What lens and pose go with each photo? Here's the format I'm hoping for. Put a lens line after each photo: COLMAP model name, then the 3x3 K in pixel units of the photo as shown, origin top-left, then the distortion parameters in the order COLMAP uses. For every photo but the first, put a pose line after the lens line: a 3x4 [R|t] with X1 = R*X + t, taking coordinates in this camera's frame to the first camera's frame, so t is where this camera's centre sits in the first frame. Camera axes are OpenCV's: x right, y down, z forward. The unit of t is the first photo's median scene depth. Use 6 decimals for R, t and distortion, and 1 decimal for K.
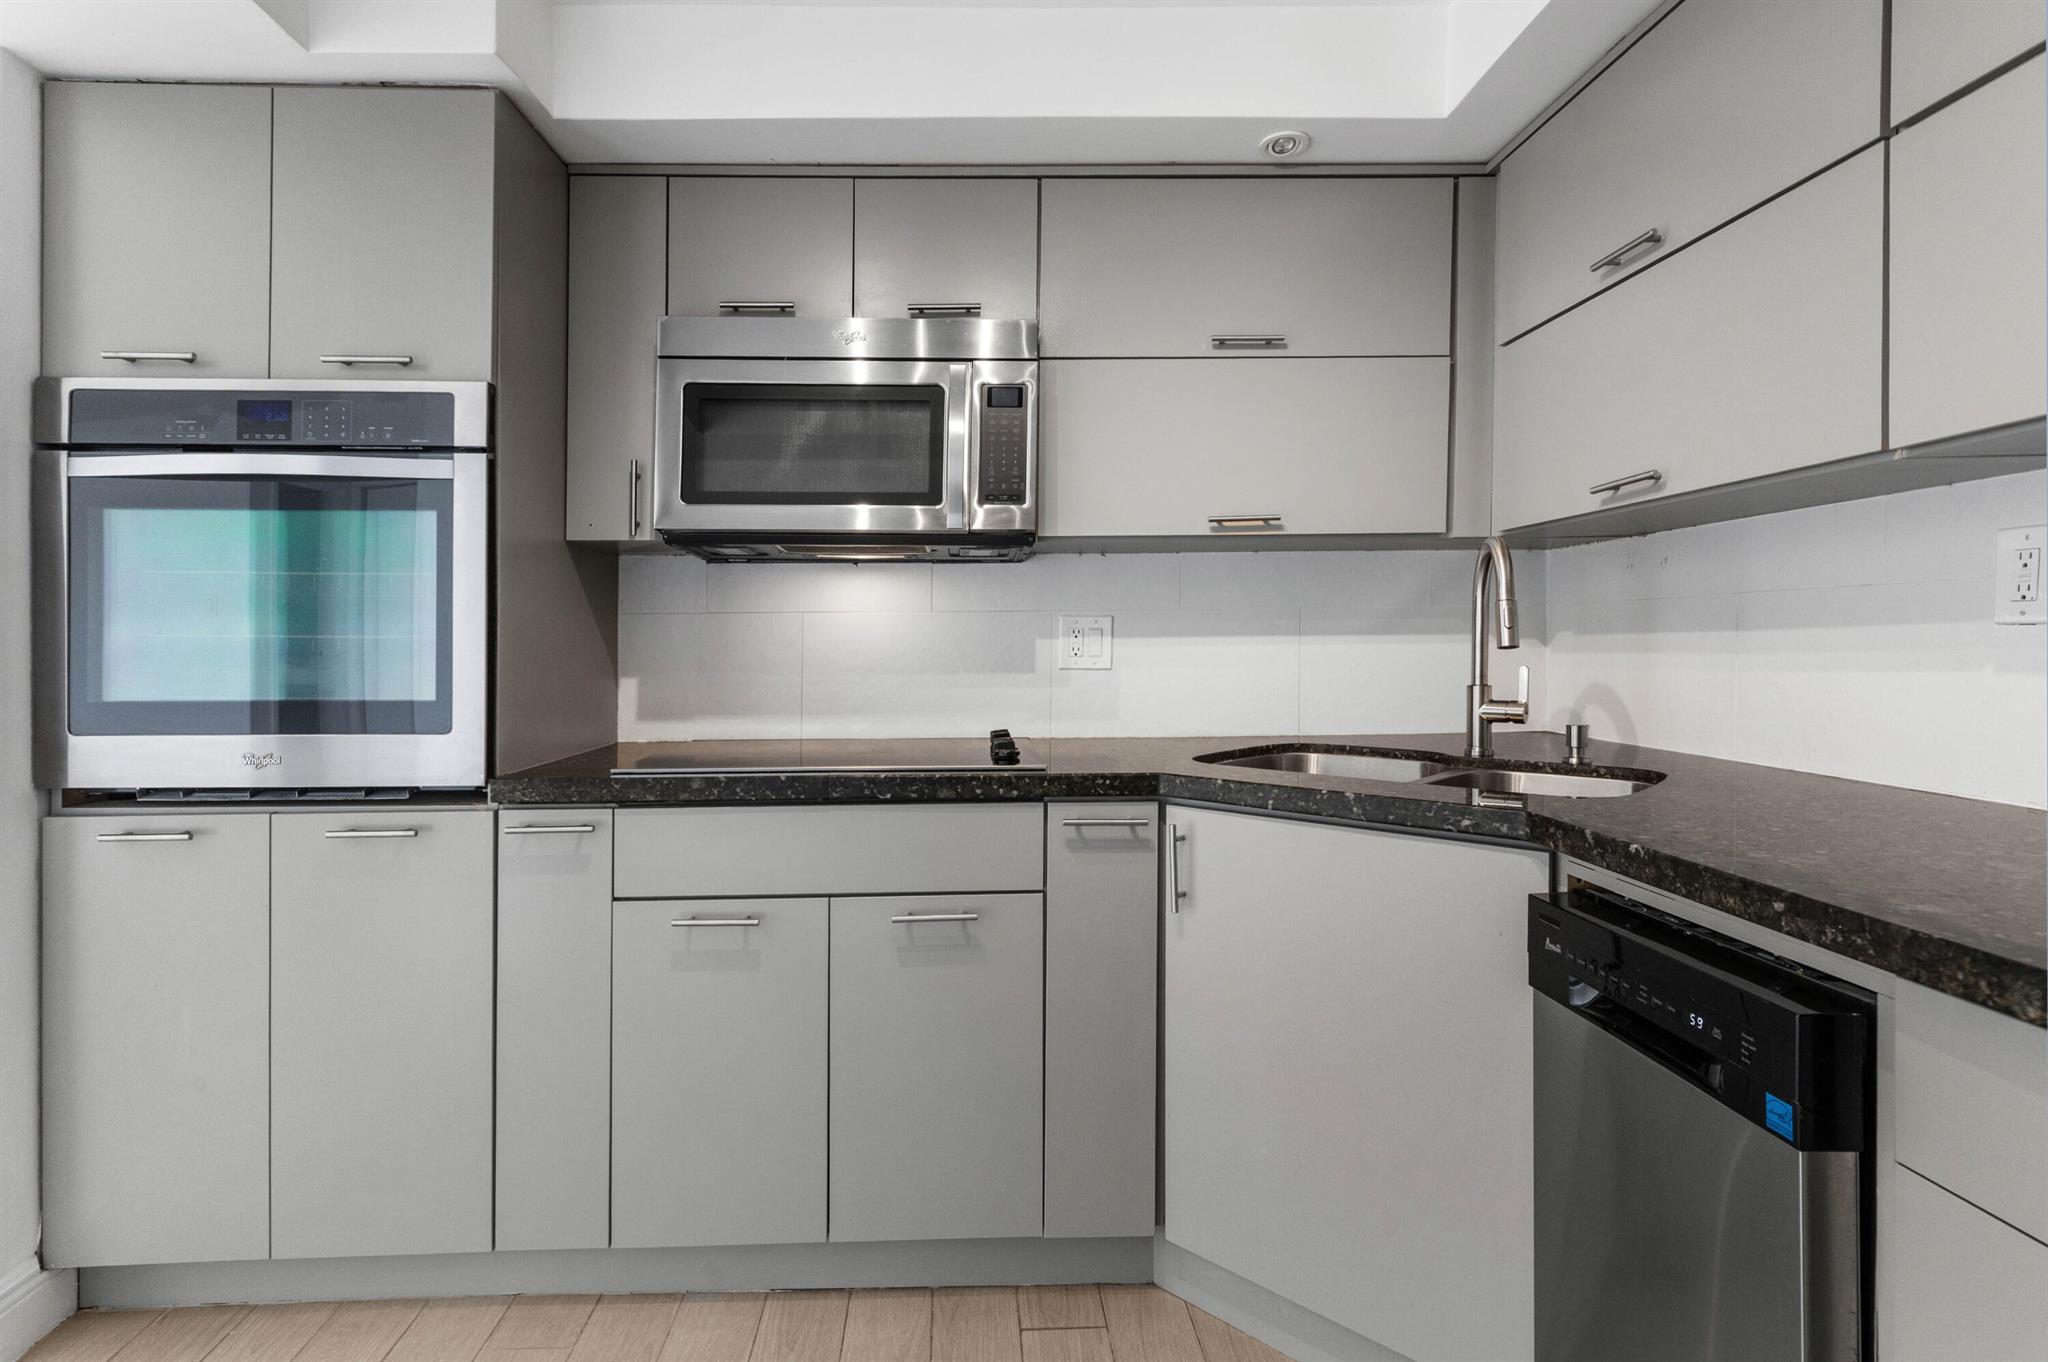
lens RADIAL K [[1034.2, 0, 1016.4], [0, 1034.2, 653.3], [0, 0, 1]] dist [0.003871, 0.000558]
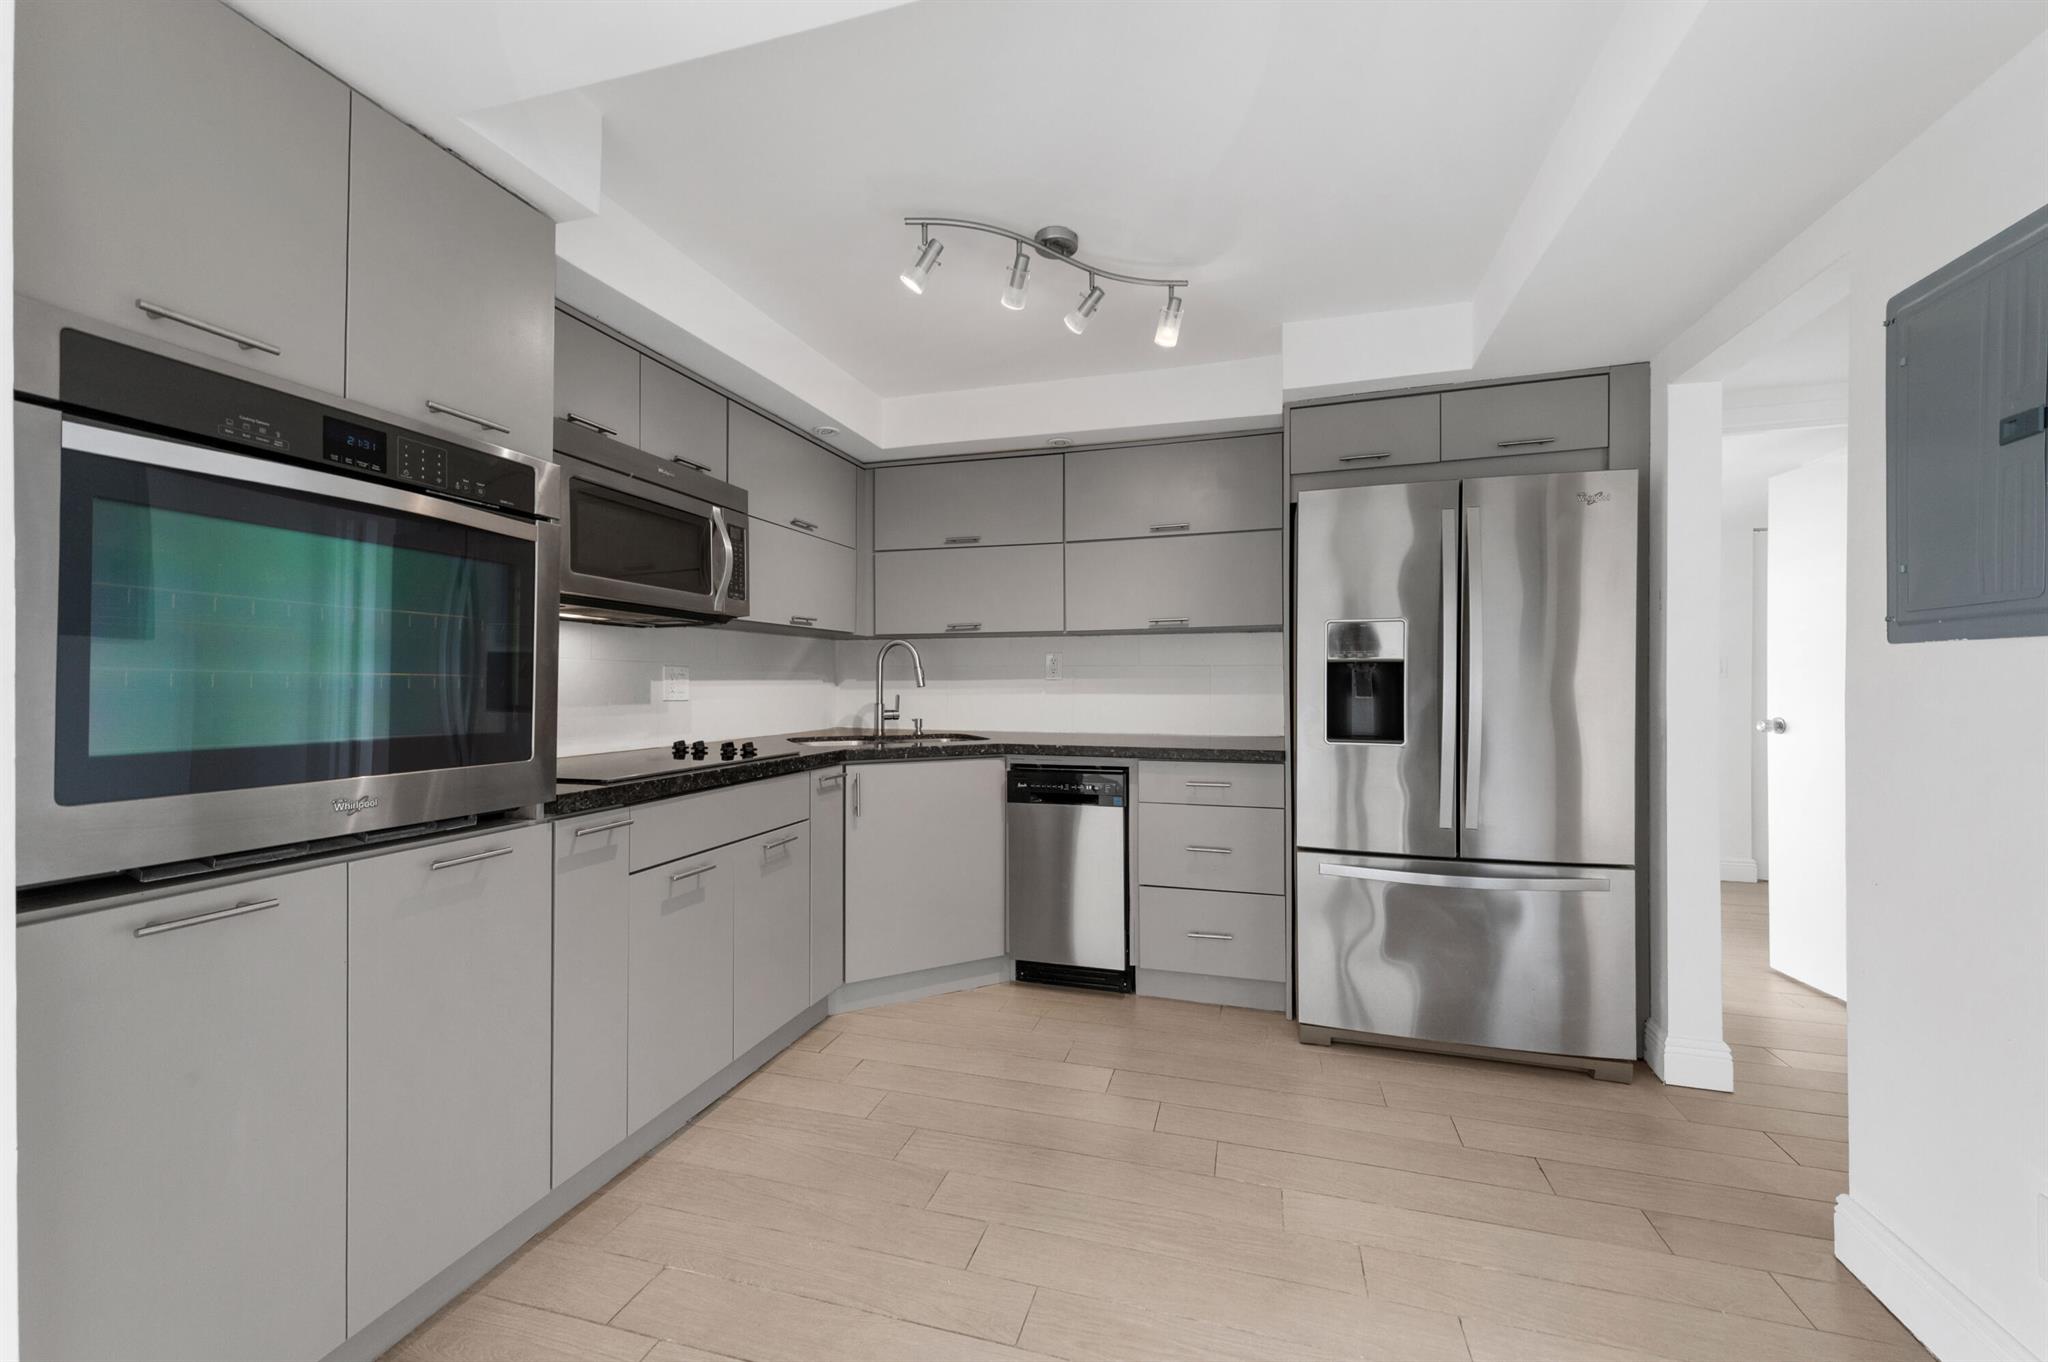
lens RADIAL K [[800.8, 0, 1024.0], [0, 800.8, 681.0], [0, 0, 1]] dist [0.000661, 0.000025]
pose [[0.309914, 0.008394, 0.950727, -1.206962], [0.005819, 0.999926, -0.010725, 0.002154], [-0.950747, 0.008856, 0.309842, 0.189548]]
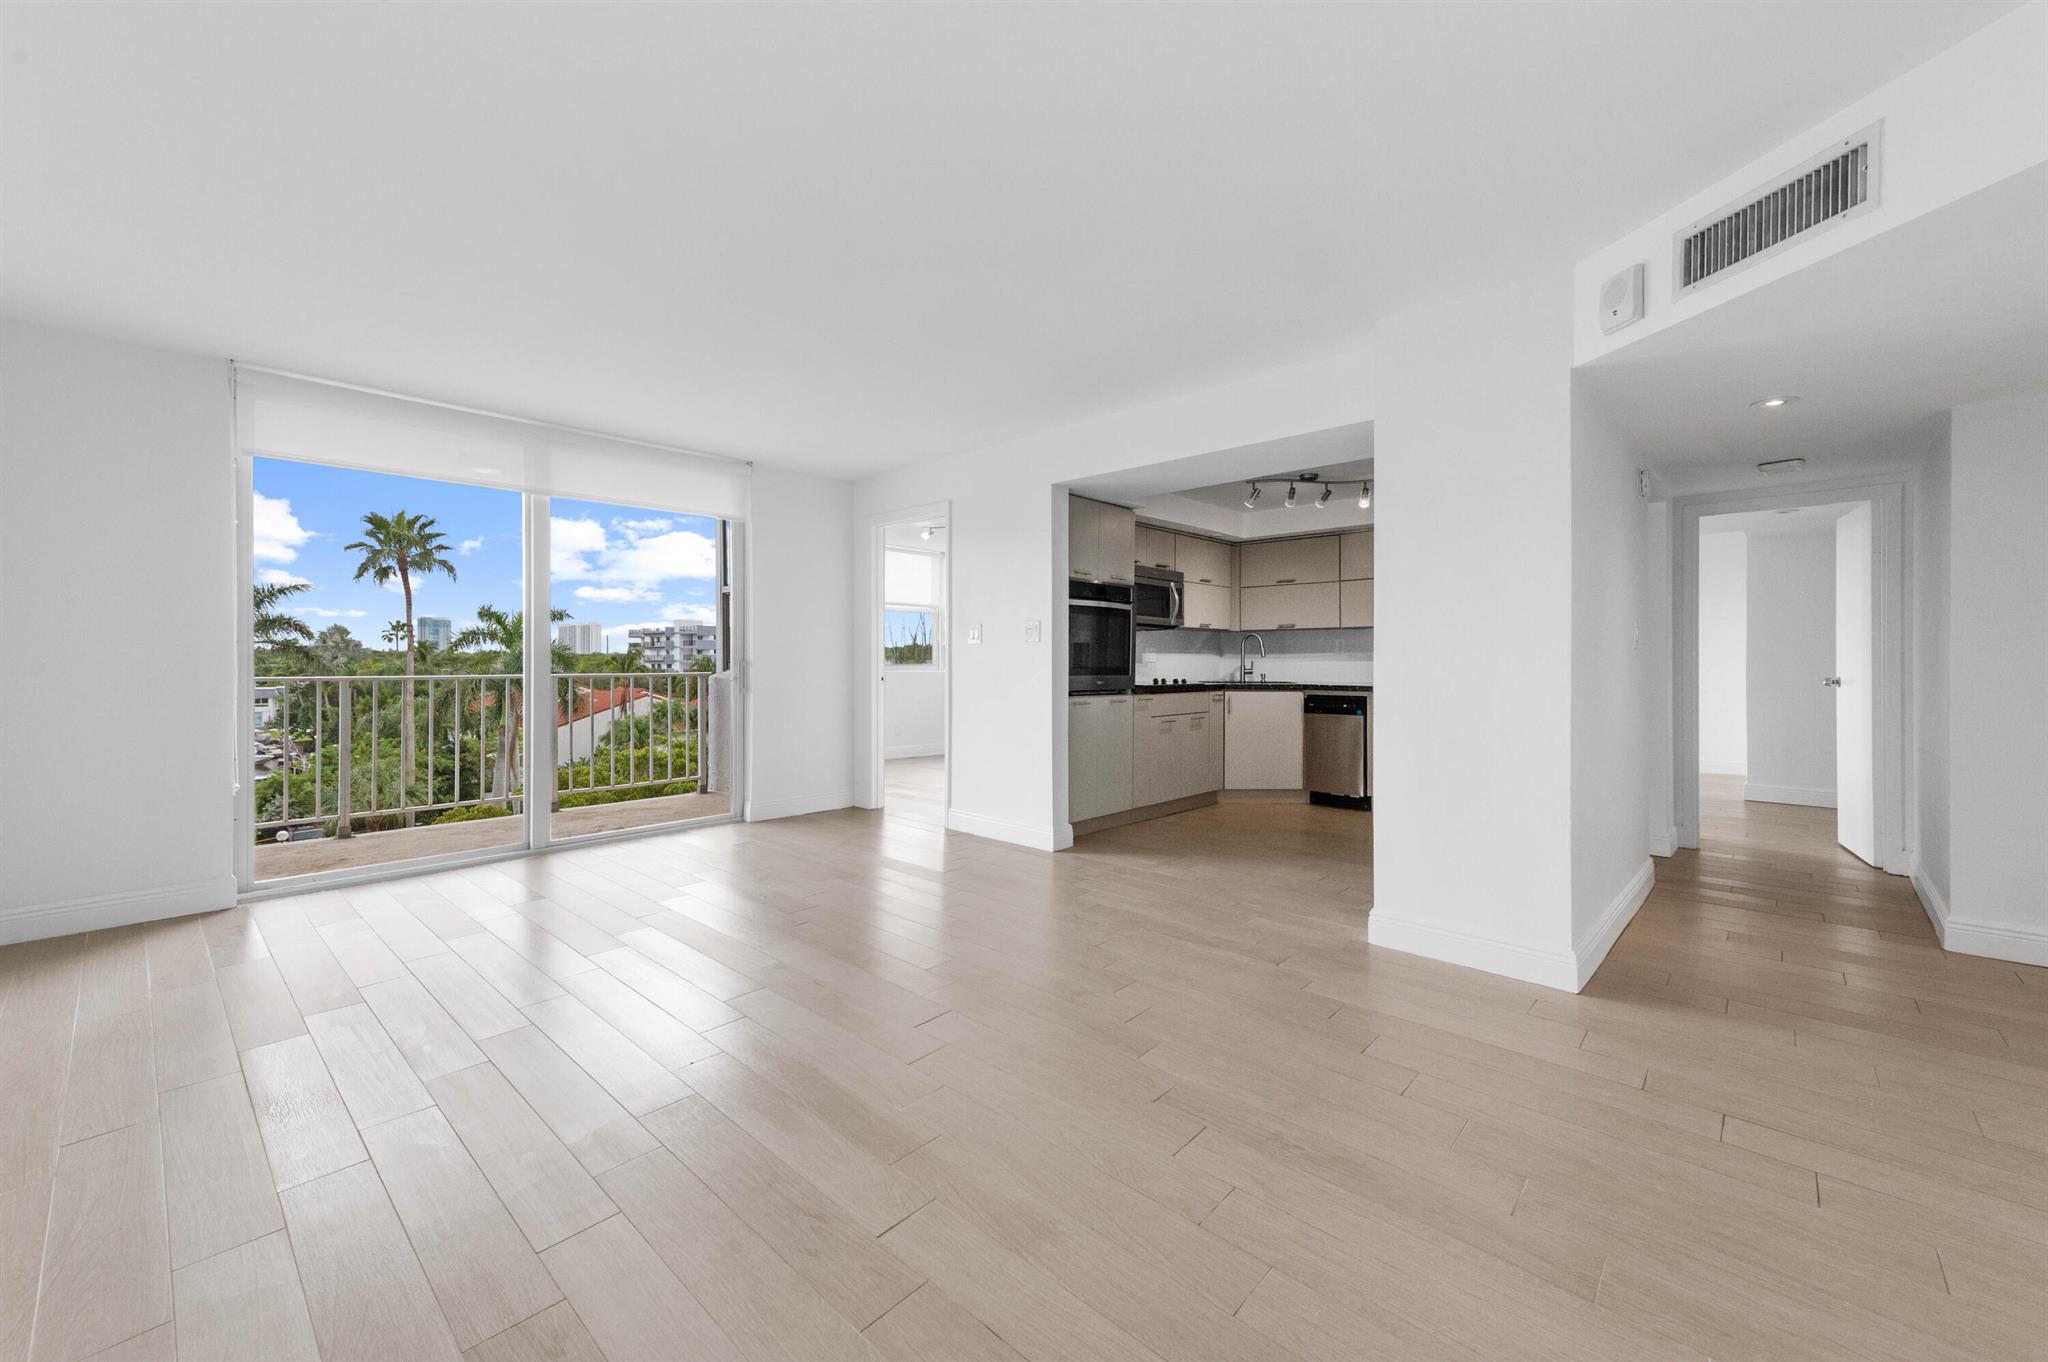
lens RADIAL K [[794.4, 0, 1027.7], [0, 794.4, 661.8], [0, 0, 1]] dist [-0.001220, -0.000042]
pose [[0.706433, 0.012369, 0.707672, -2.862649], [-0.003089, 0.999892, -0.014393, 0.070991], [-0.707773, 0.007982, 0.706395, -0.817814]]
